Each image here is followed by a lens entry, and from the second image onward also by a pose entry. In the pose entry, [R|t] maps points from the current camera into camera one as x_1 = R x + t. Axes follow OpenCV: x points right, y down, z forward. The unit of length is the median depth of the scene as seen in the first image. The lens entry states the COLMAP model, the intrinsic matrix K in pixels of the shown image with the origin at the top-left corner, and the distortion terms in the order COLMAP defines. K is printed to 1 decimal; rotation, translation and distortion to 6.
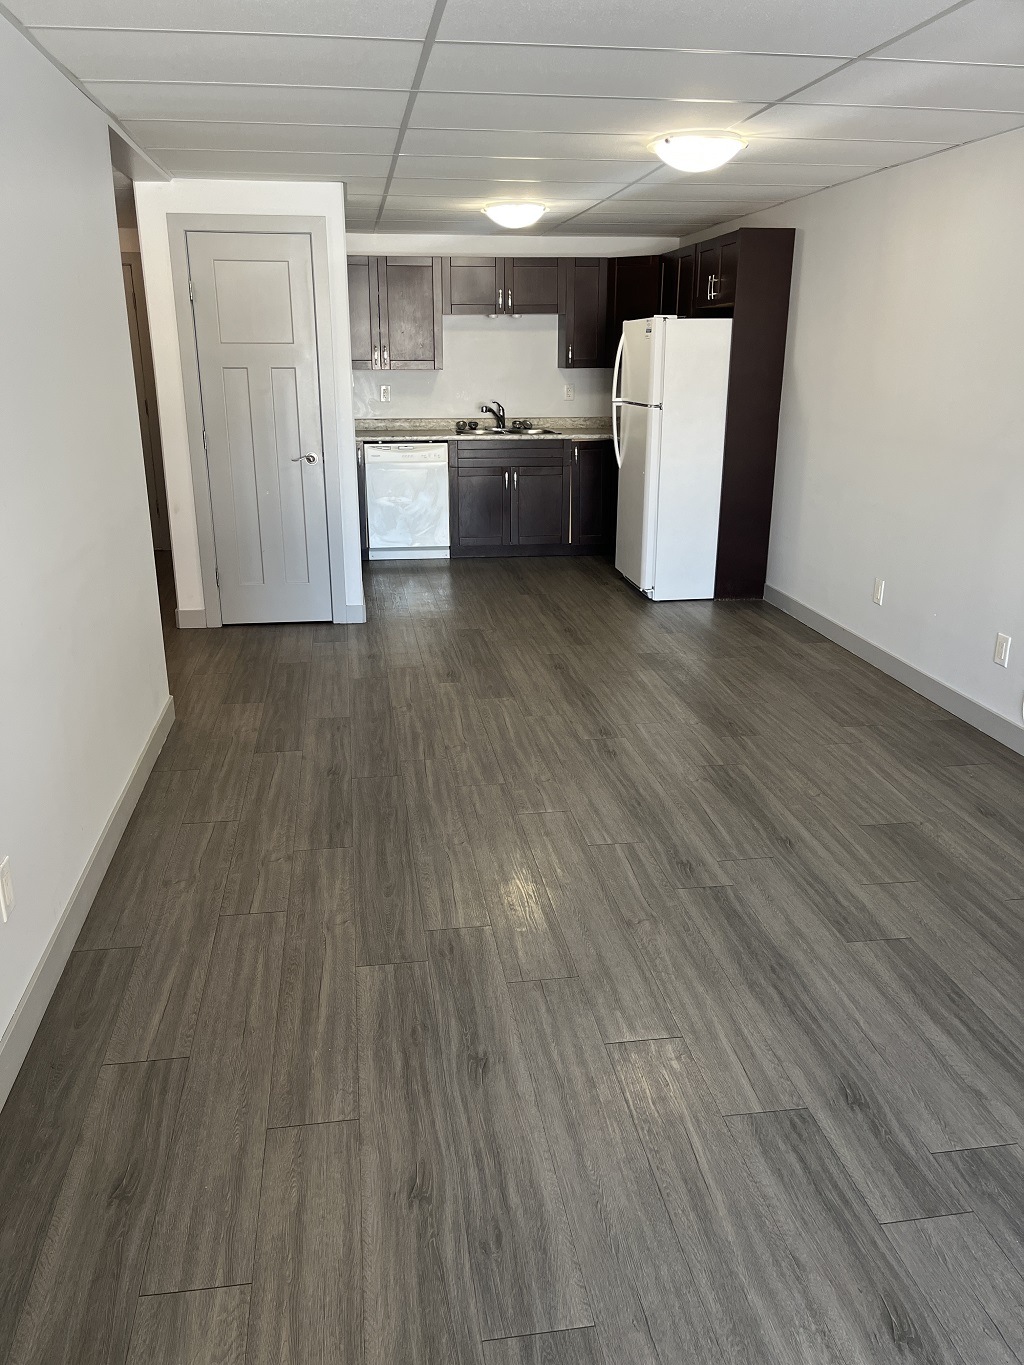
lens RADIAL K [[1036.2, 0, 510.5], [0, 1036.2, 688.3], [0, 0, 1]] dist [0.055061, -0.088255]
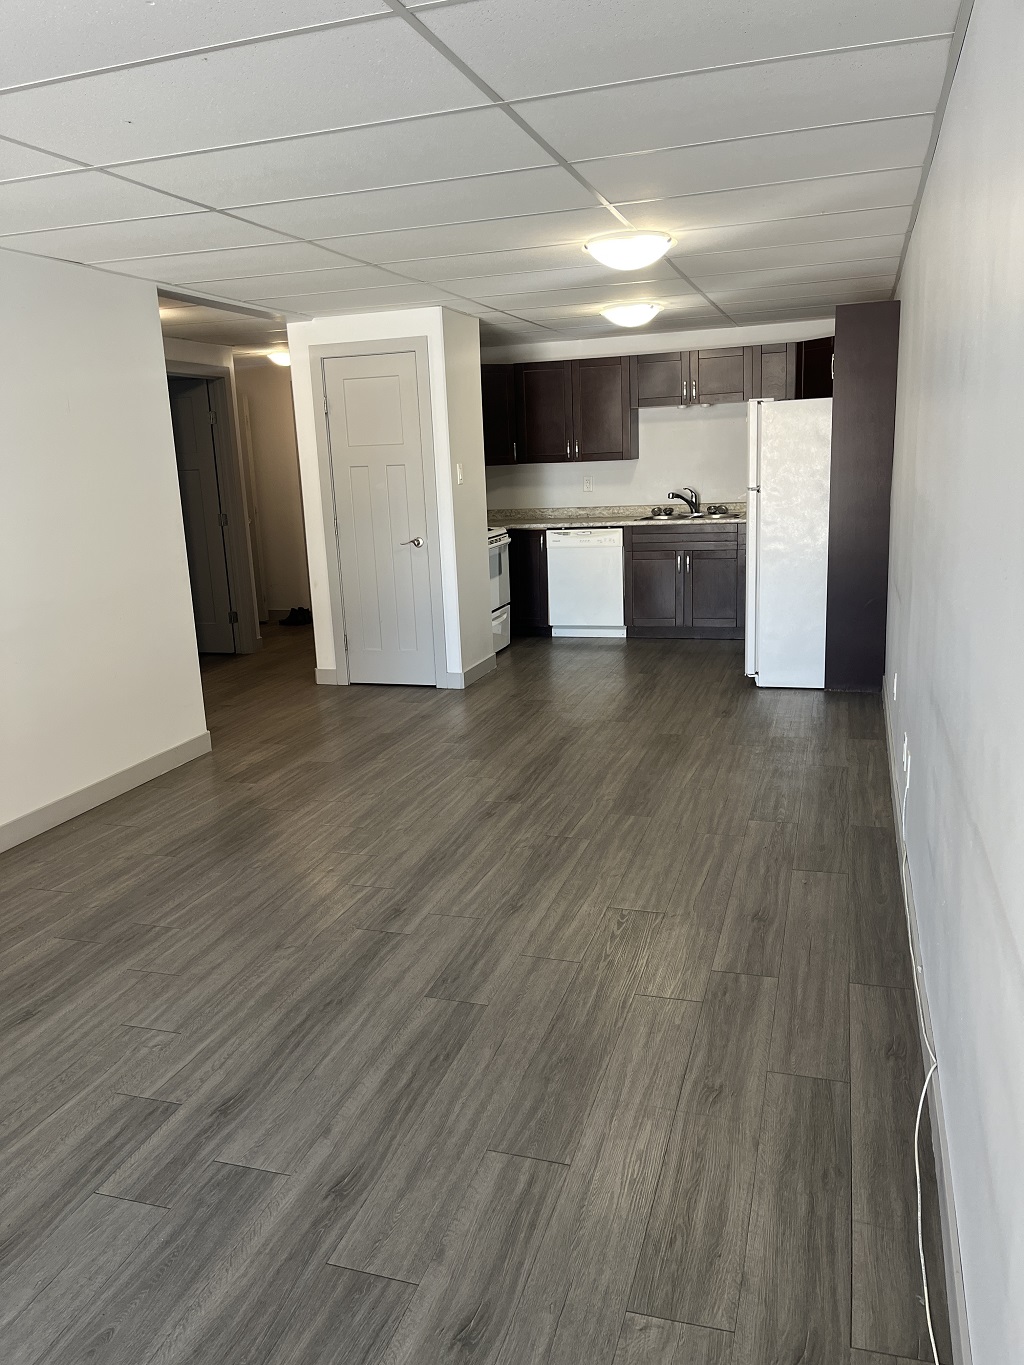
lens RADIAL K [[1036.2, 0, 510.5], [0, 1036.2, 688.3], [0, 0, 1]] dist [0.055061, -0.088255]
pose [[0.896133, 0.060051, -0.439705, 0.359675], [-0.096333, 0.993500, -0.060646, -0.002237], [0.433205, 0.096705, 0.896093, 0.035954]]
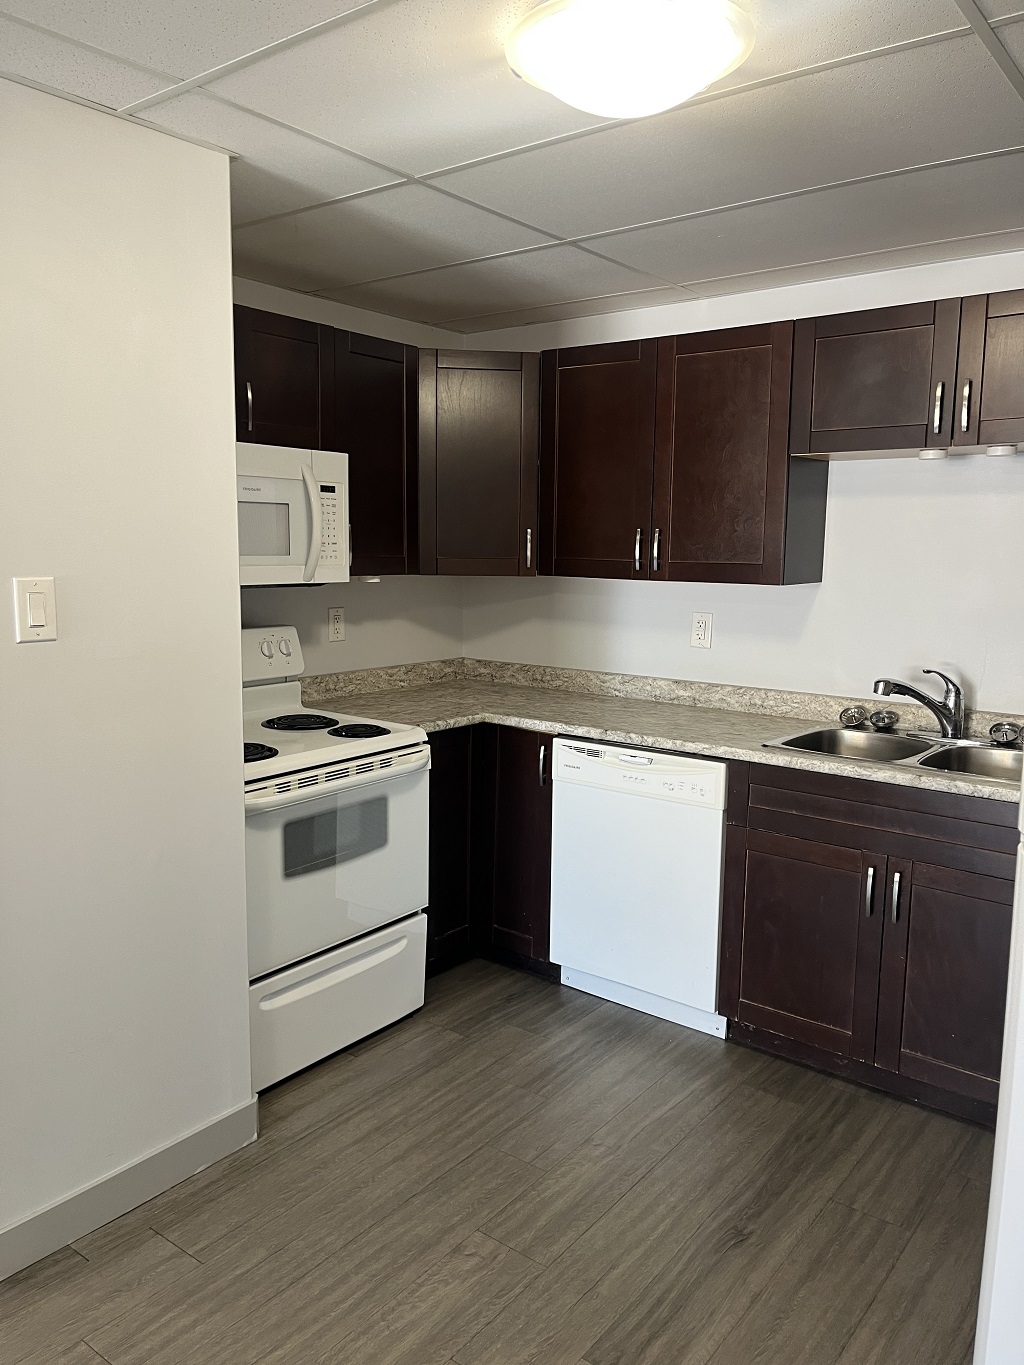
lens RADIAL K [[1036.2, 0, 510.5], [0, 1036.2, 688.3], [0, 0, 1]] dist [0.055061, -0.088255]
pose [[0.696565, 0.112149, -0.708675, 0.184623], [-0.238916, 0.967596, -0.081709, -0.248033], [0.676547, 0.226230, 0.700788, 0.775970]]
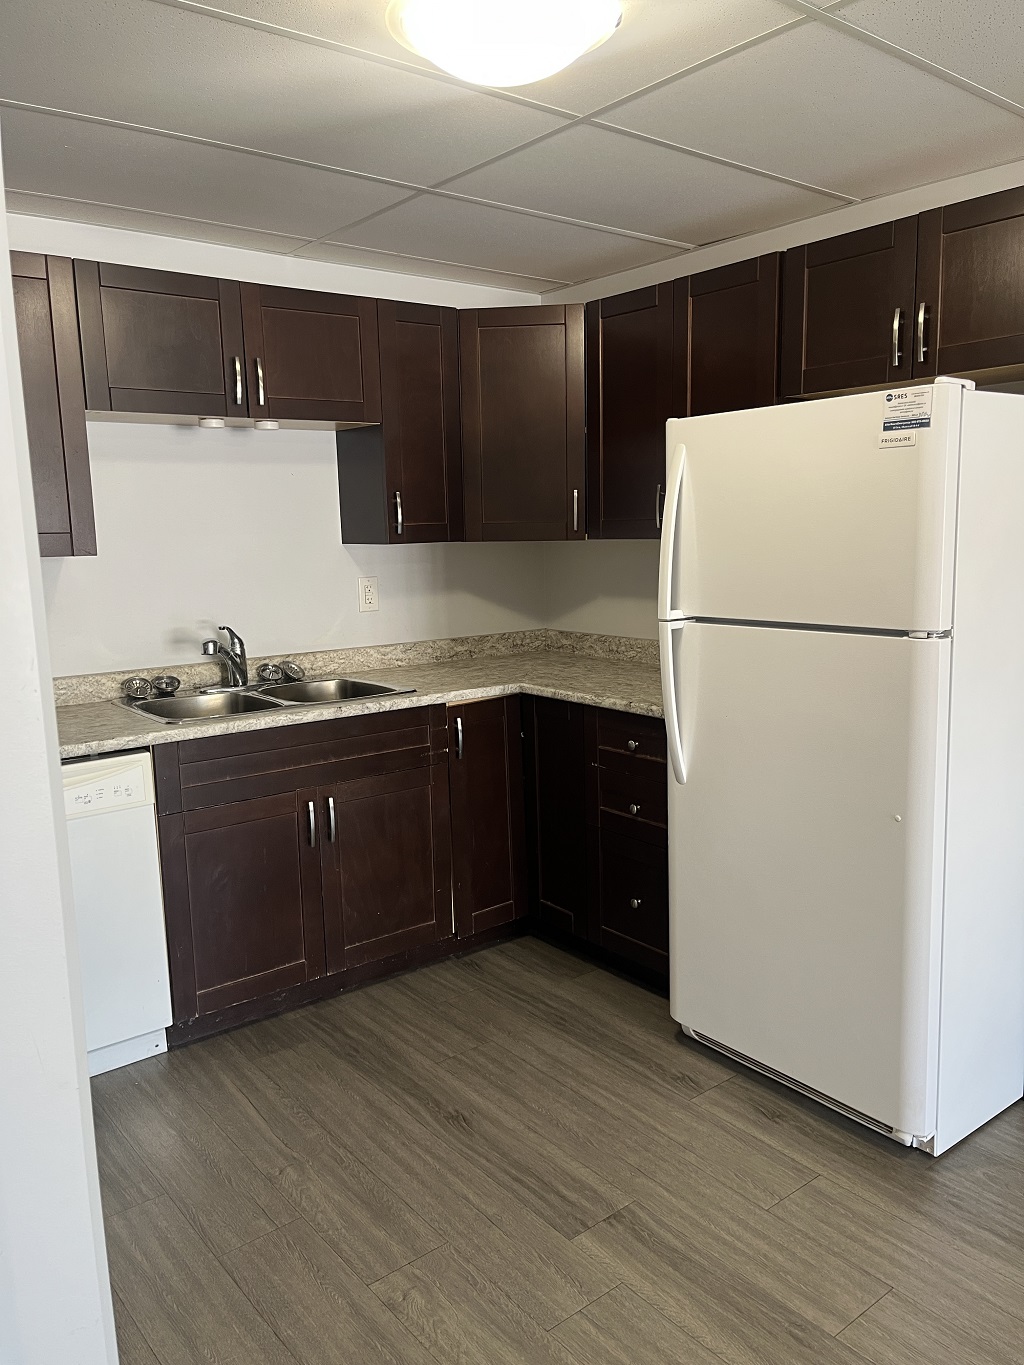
lens RADIAL K [[1020.2, 0, 544.5], [0, 1020.2, 689.1], [0, 0, 1]] dist [0.082656, -0.083299]
pose [[0.856451, -0.097956, 0.506849, -0.142462], [0.178050, 0.977636, -0.111918, -0.226501], [-0.484551, 0.186097, 0.854739, 0.735814]]
